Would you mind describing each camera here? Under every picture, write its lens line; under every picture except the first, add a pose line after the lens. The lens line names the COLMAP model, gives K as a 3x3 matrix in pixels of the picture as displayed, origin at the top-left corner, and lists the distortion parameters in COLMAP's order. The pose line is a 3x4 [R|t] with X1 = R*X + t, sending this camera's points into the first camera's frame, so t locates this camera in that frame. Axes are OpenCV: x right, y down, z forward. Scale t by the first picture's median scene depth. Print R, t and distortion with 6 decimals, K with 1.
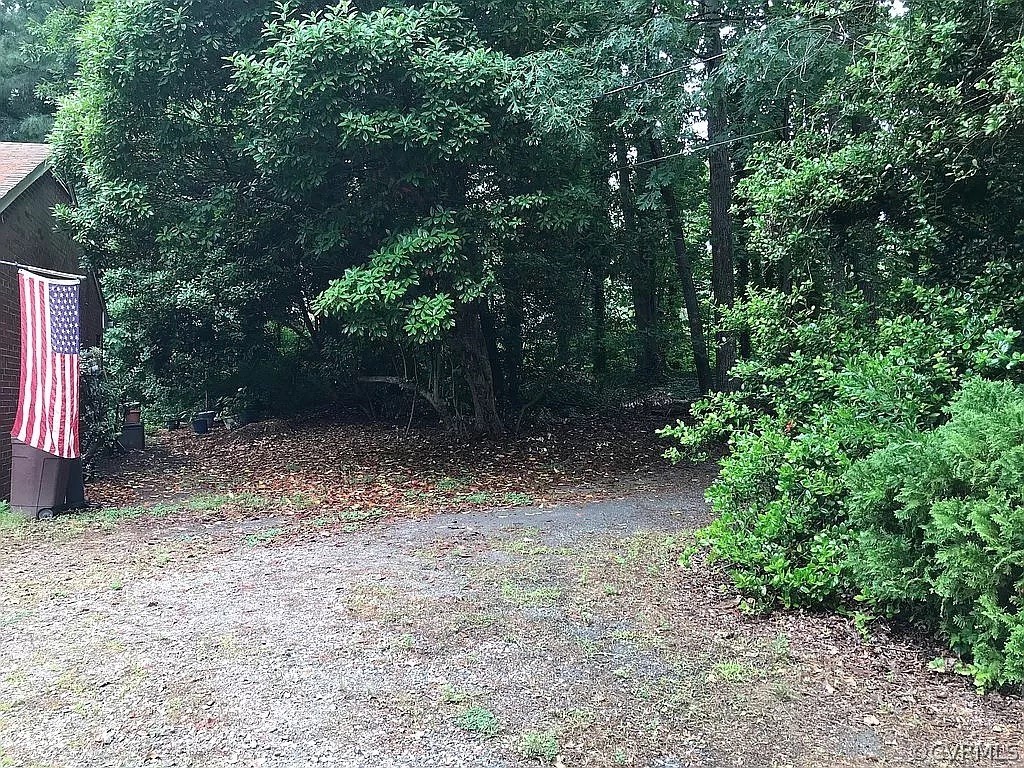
lens RADIAL K [[842.9, 0, 512.0], [0, 842.9, 384.0], [0, 0, 1]] dist [0.012294, 0.000186]
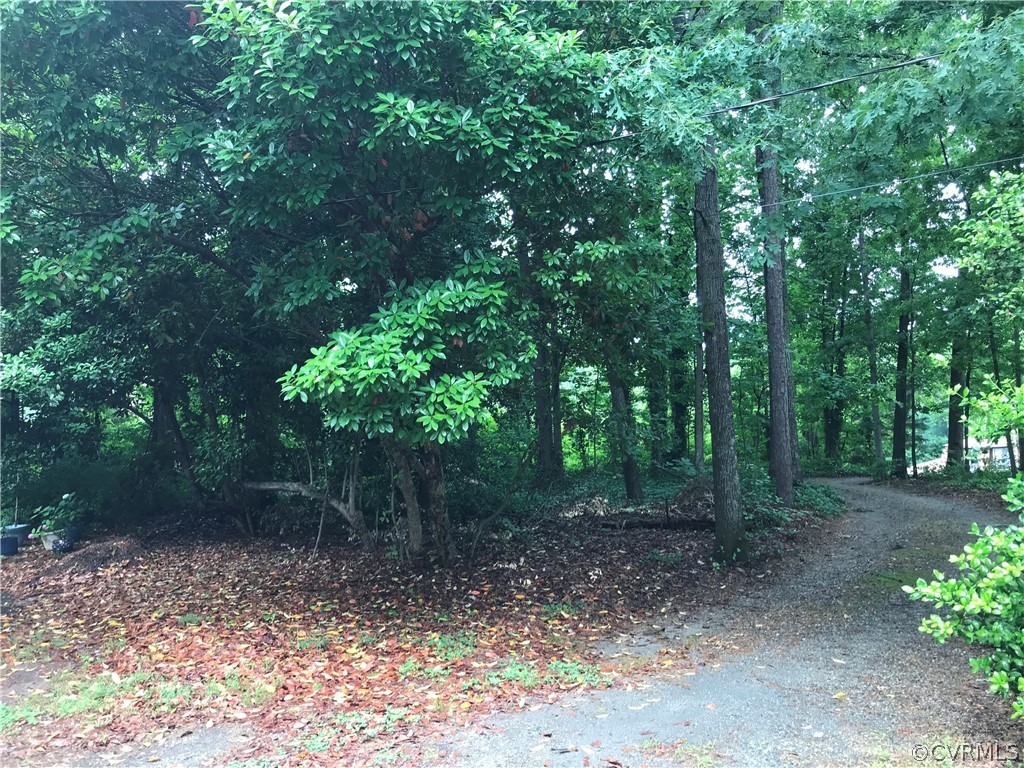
lens RADIAL K [[842.9, 0, 512.0], [0, 842.9, 384.0], [0, 0, 1]] dist [0.012294, 0.000186]
pose [[0.975899, 0.026656, 0.216588, -0.209200], [-0.001604, 0.993361, -0.115027, -0.017459], [-0.218216, 0.111907, 0.969463, 0.321700]]
